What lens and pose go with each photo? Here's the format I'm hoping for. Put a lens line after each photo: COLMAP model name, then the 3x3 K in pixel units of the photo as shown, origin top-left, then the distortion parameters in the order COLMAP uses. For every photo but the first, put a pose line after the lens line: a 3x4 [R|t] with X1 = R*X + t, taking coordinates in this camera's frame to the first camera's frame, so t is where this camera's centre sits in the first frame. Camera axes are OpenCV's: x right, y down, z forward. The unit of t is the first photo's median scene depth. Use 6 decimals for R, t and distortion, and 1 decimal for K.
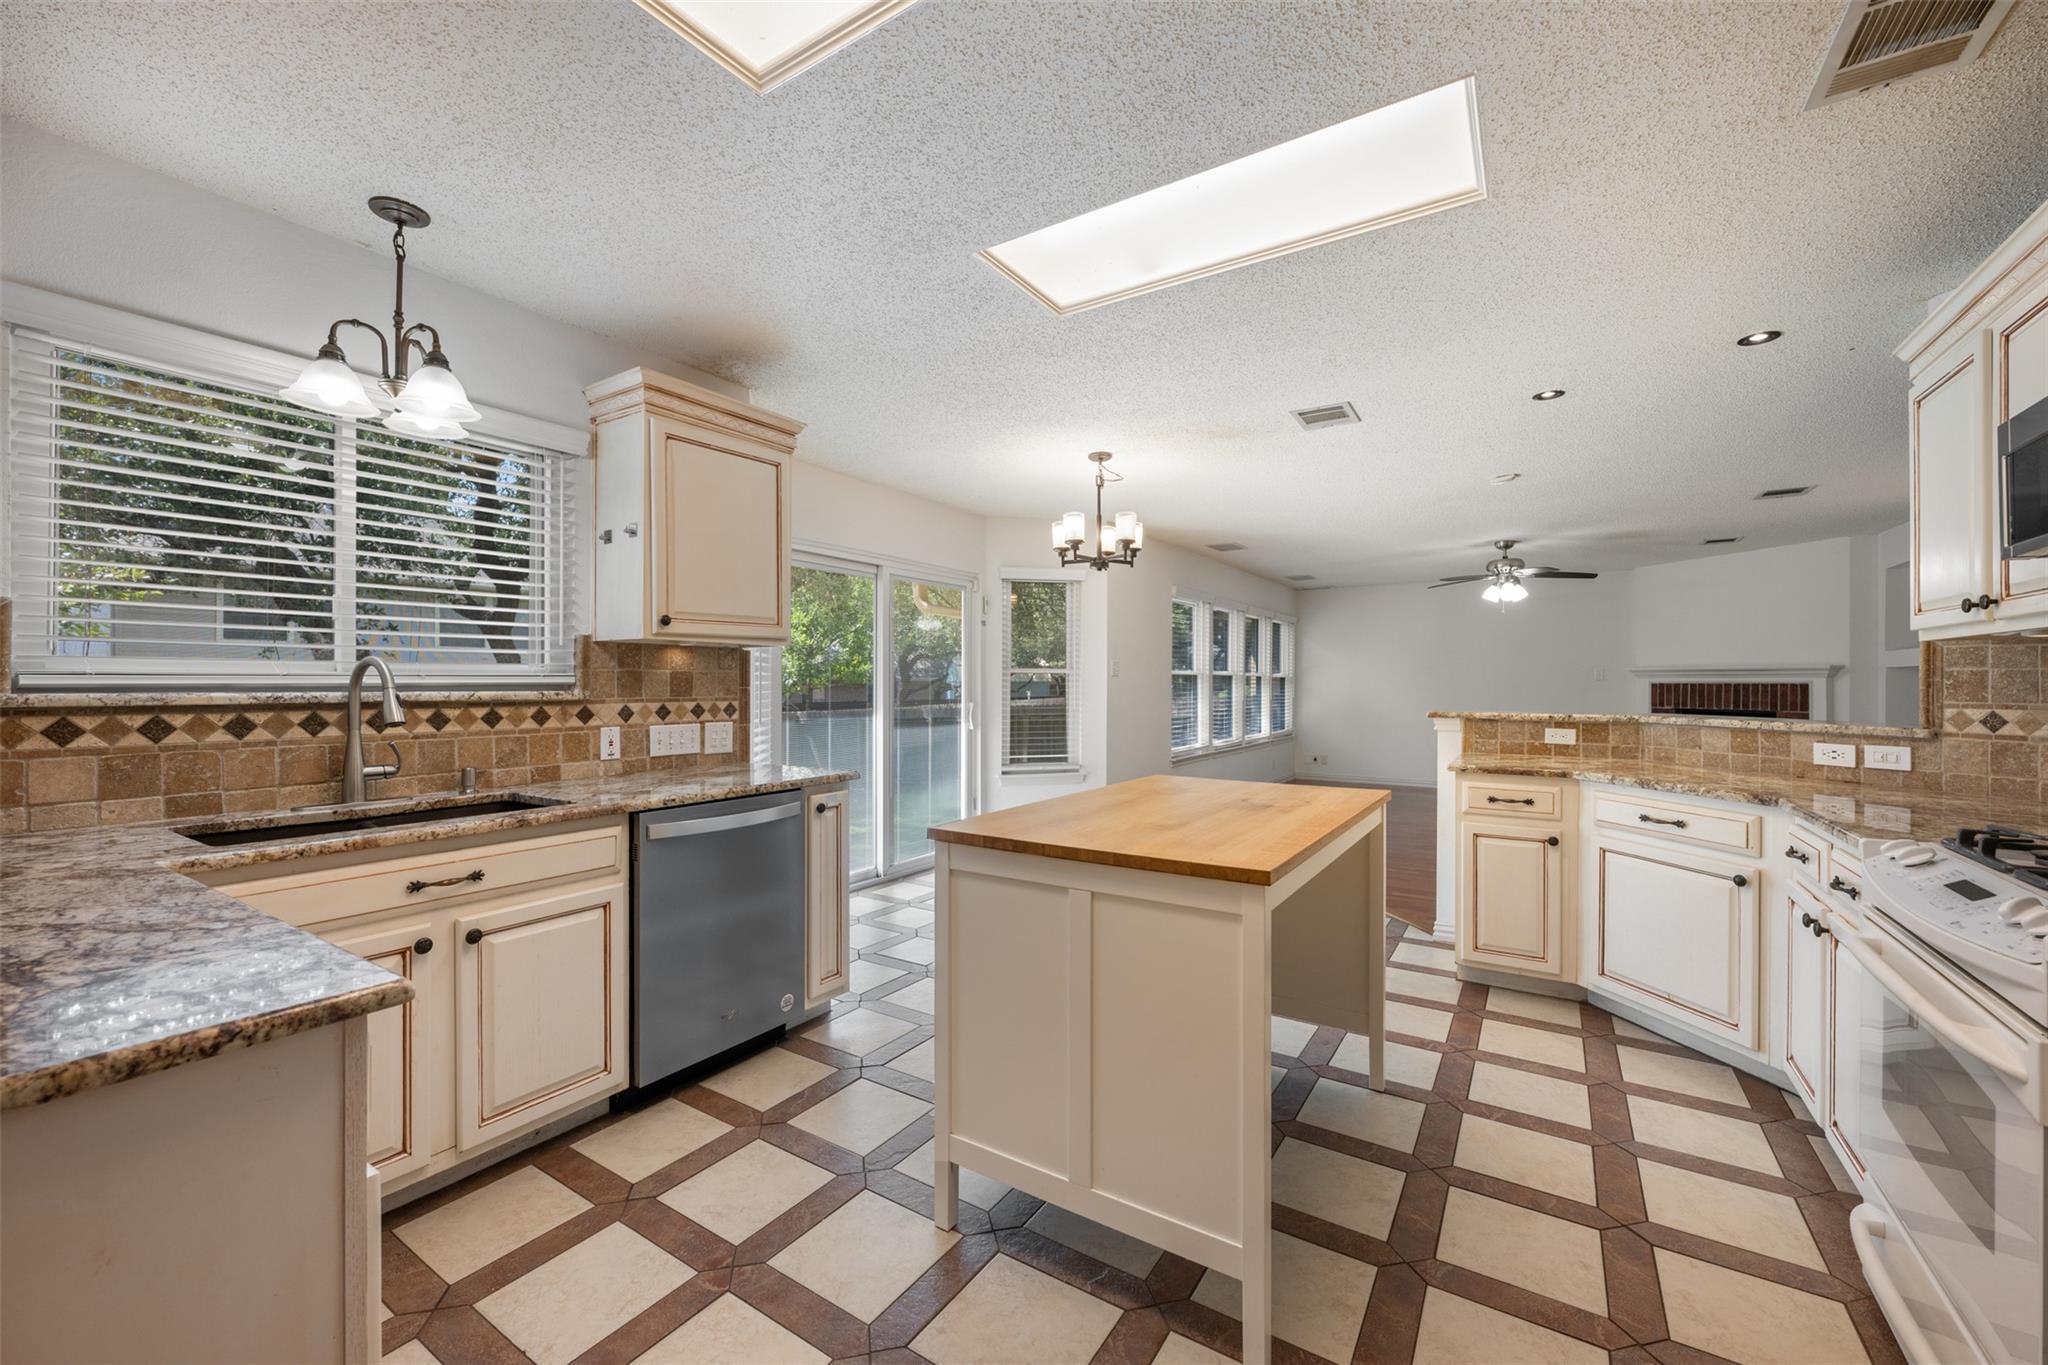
lens RADIAL K [[814.2, 0, 1015.2], [0, 814.2, 681.5], [0, 0, 1]] dist [-0.000498, -0.000683]
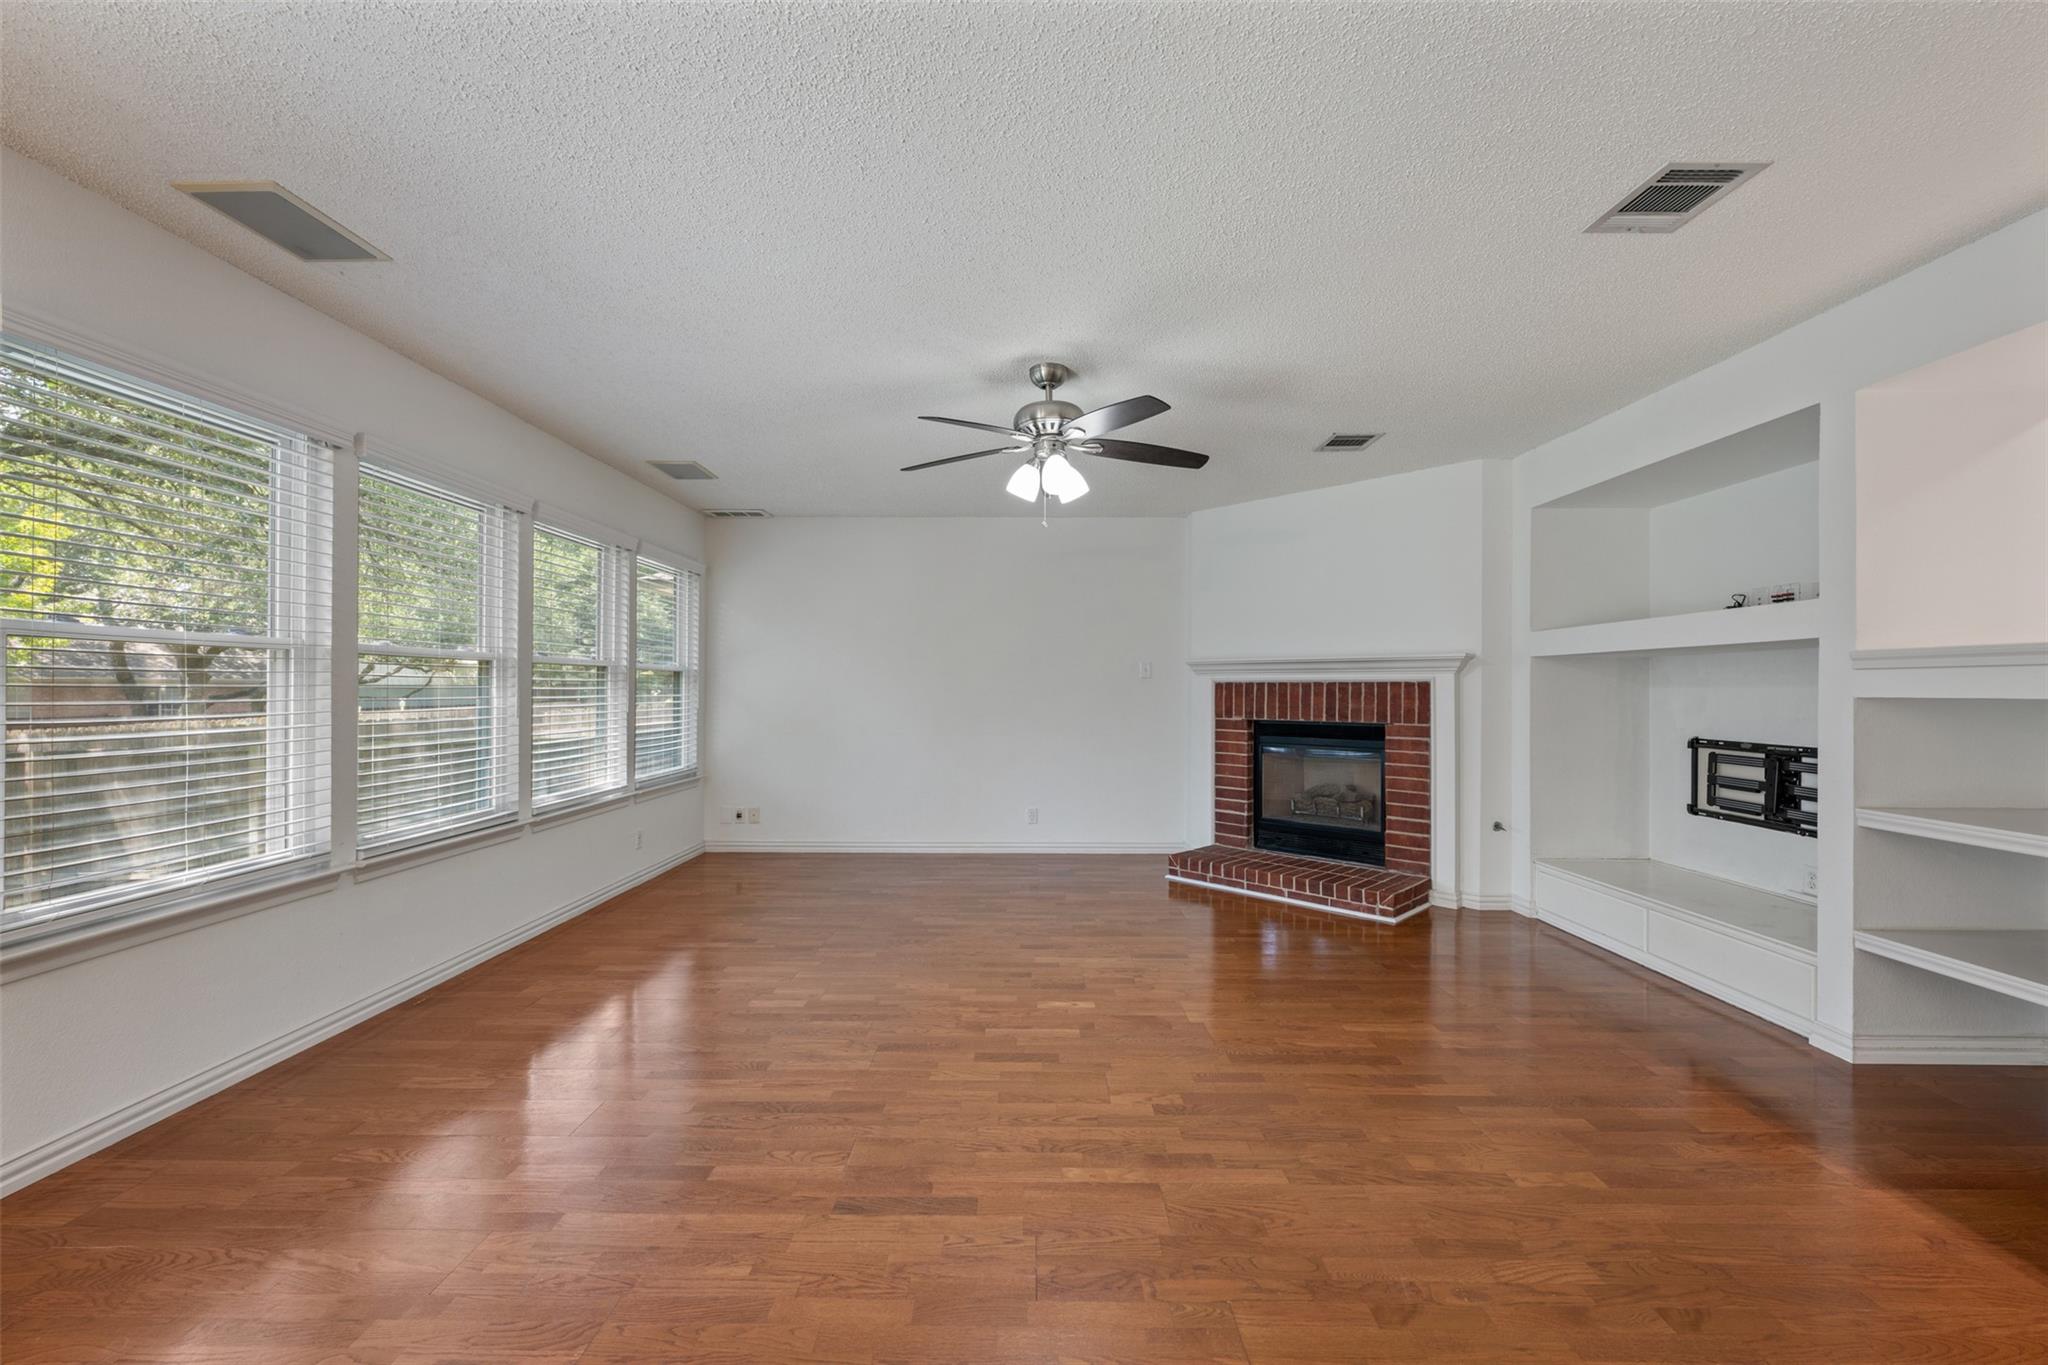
lens RADIAL K [[814.2, 0, 1022.7], [0, 814.2, 689.3], [0, 0, 1]] dist [-0.000498, -0.000683]
pose [[0.841716, 0.000843, 0.539920, 0.324553], [-0.002369, 0.999995, 0.002133, 0.008026], [-0.539915, -0.003075, 0.841714, 0.589792]]
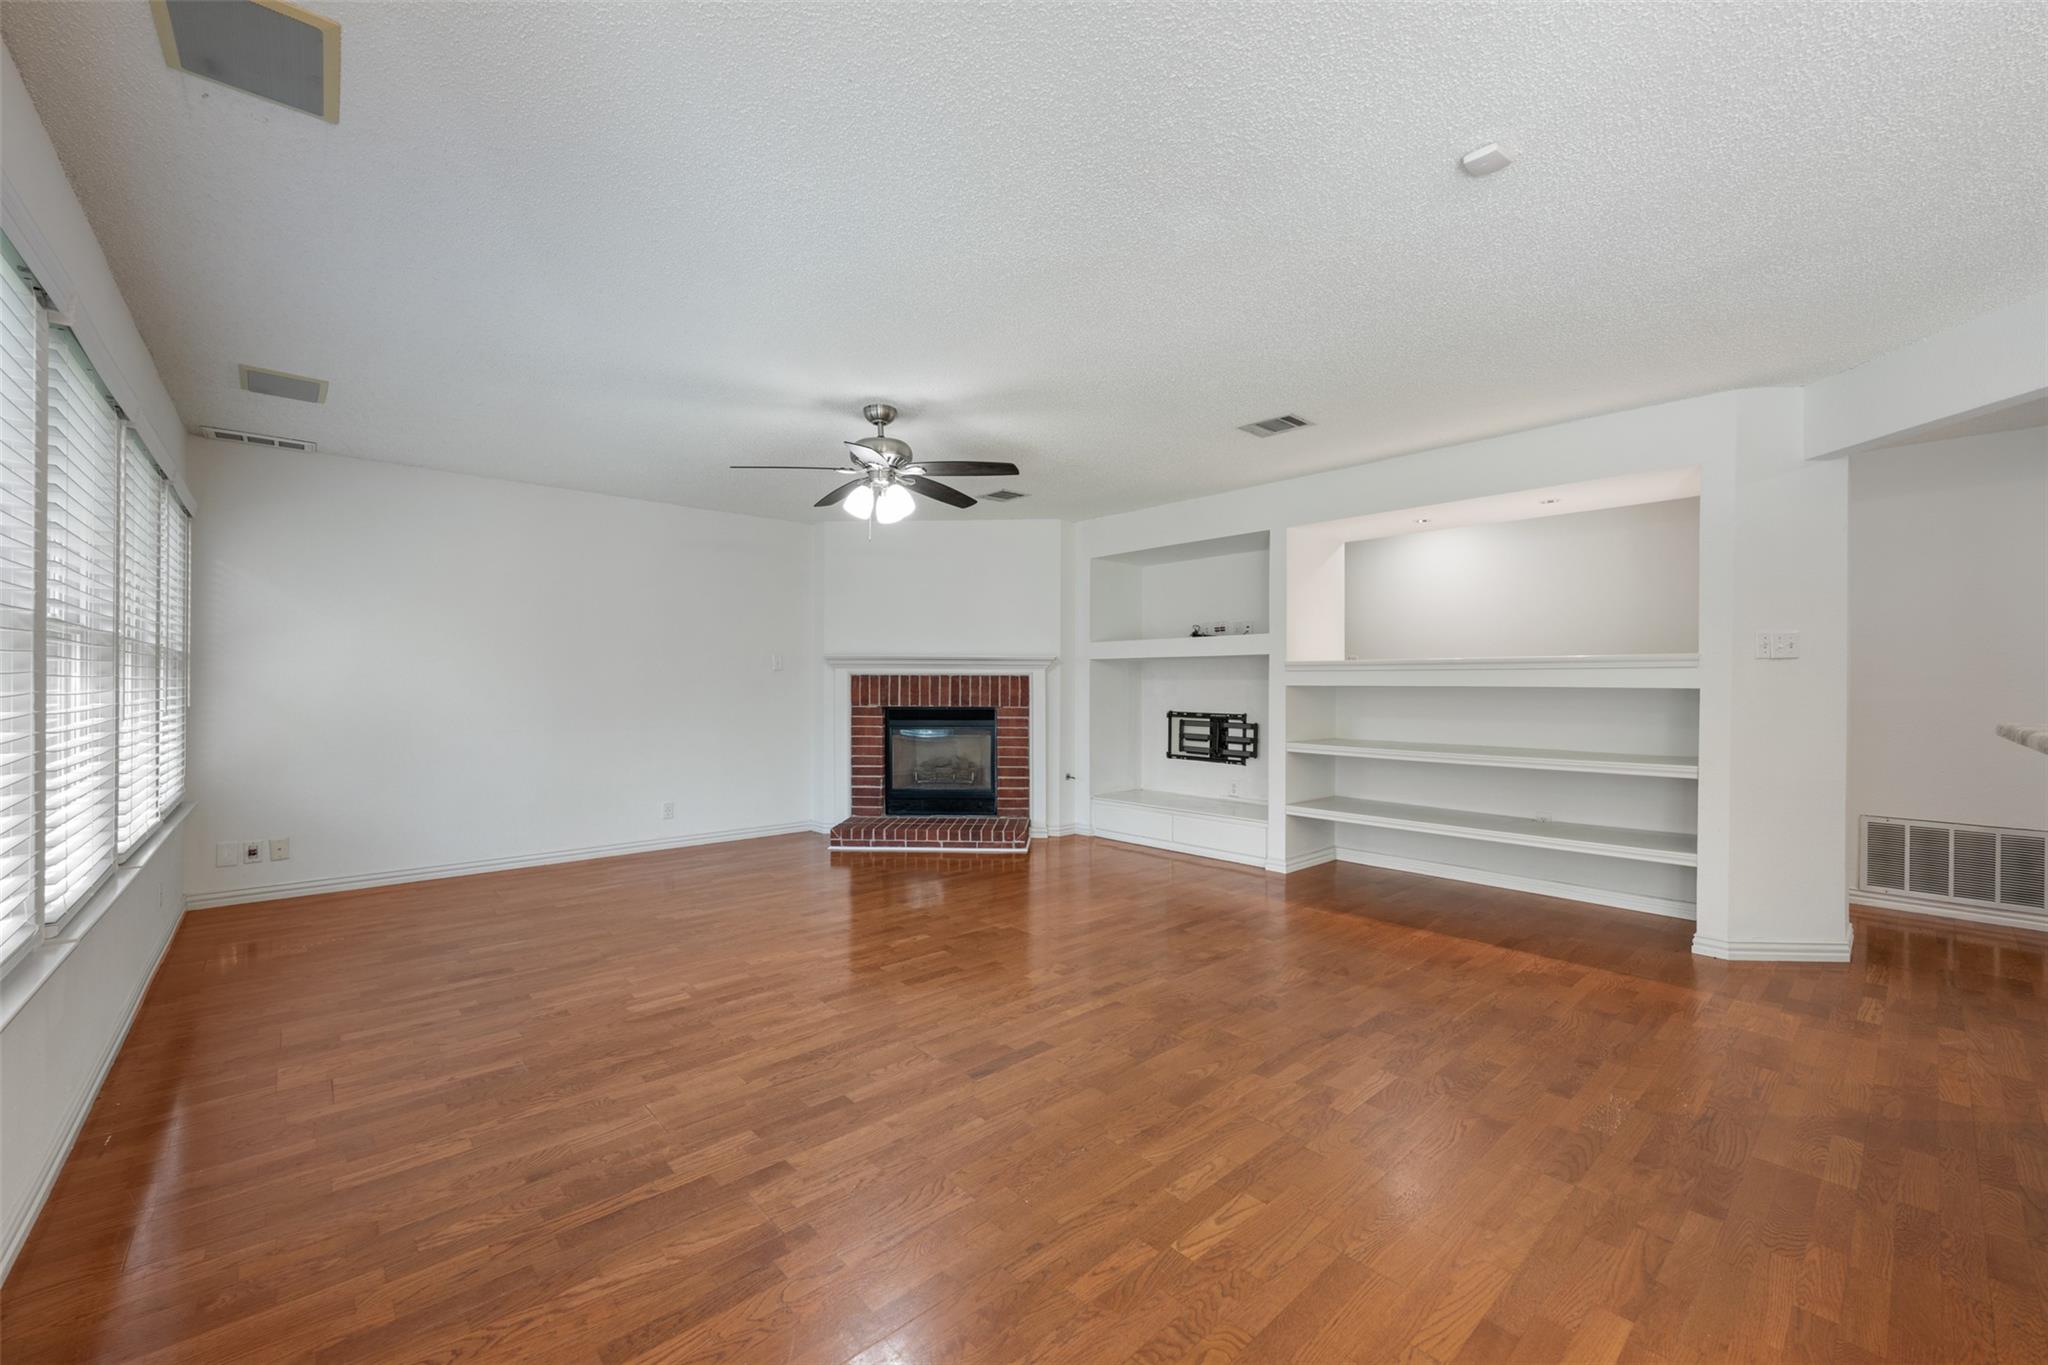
lens RADIAL K [[814.2, 0, 1024.5], [0, 814.2, 684.4], [0, 0, 1]] dist [-0.000498, -0.000683]
pose [[0.257450, -0.002012, 0.966289, 0.096179], [-0.004776, 0.999983, 0.003355, 0.009087], [-0.966280, -0.005479, 0.257436, 0.729916]]
